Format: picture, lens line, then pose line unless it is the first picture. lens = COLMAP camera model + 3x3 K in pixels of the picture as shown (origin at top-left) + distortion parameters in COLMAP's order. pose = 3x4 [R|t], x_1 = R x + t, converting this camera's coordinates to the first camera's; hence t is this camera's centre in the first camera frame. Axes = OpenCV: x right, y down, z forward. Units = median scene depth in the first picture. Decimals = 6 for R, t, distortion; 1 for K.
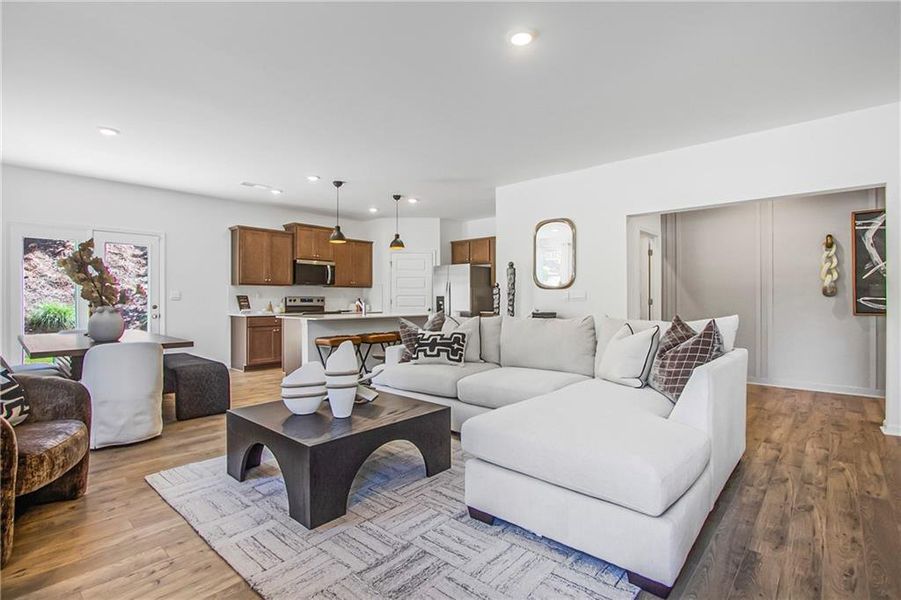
lens RADIAL K [[431.0, 0, 445.9], [0, 431.0, 297.4], [0, 0, 1]] dist [-0.000794, 0.000049]
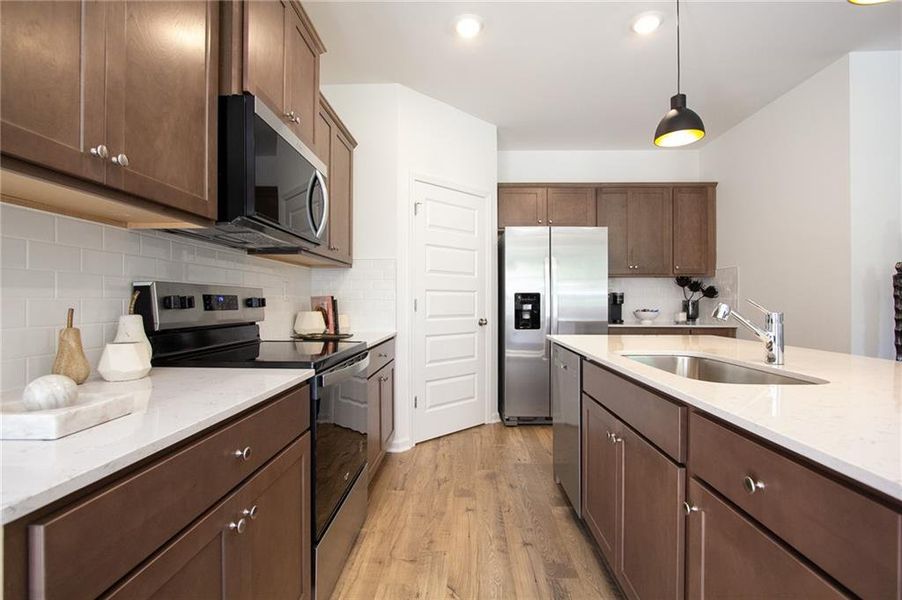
lens RADIAL K [[419.2, 0, 456.5], [0, 419.2, 301.9], [0, 0, 1]] dist [-0.013433, -0.000103]
pose [[0.760157, -0.000150, 0.649740, -0.383400], [-0.003257, 0.999987, 0.004041, 0.005459], [-0.649732, -0.005188, 0.760146, 0.767763]]
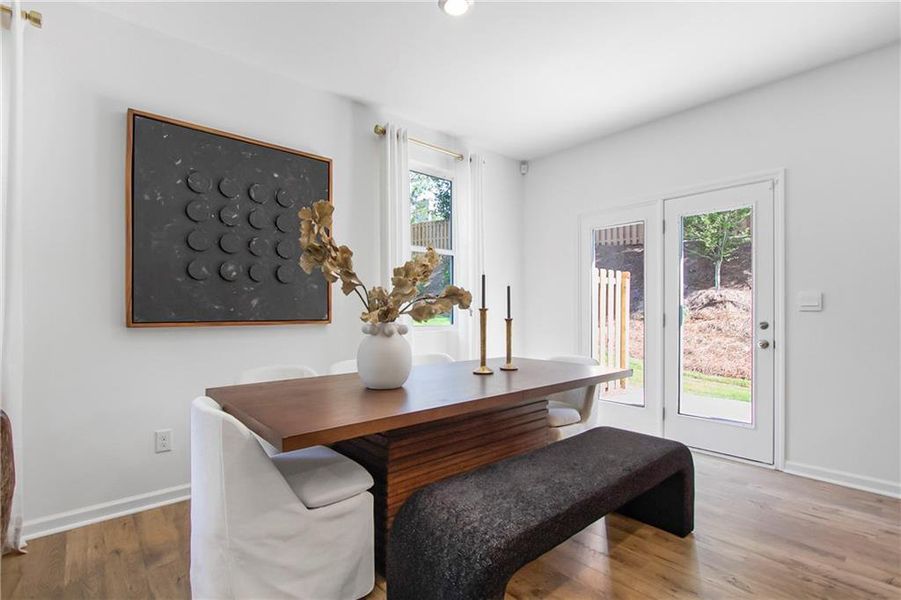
lens RADIAL K [[418.7, 0, 456.0], [0, 418.7, 301.9], [0, 0, 1]] dist [-0.013433, -0.000103]
pose [[-0.106697, -0.018884, -0.994112, -0.137040], [0.004556, 0.999800, -0.019481, 0.002776], [0.994281, -0.006608, -0.106590, 0.571224]]
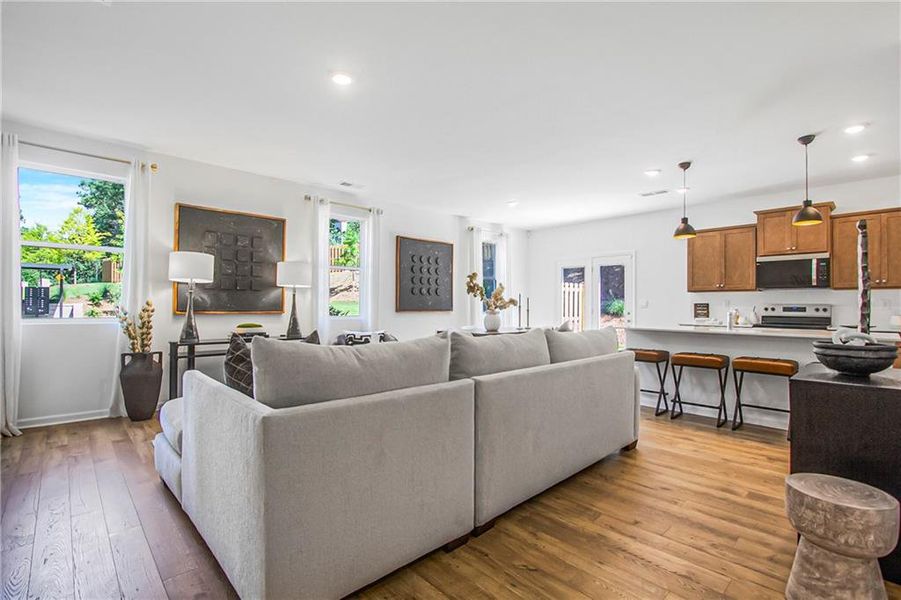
lens RADIAL K [[418.7, 0, 456.0], [0, 418.7, 301.9], [0, 0, 1]] dist [-0.013433, -0.000103]
pose [[-0.071427, -0.008696, -0.997408, 0.442091], [-0.001897, 0.999961, -0.008582, 0.001518], [0.997444, 0.001279, -0.071440, 0.486246]]
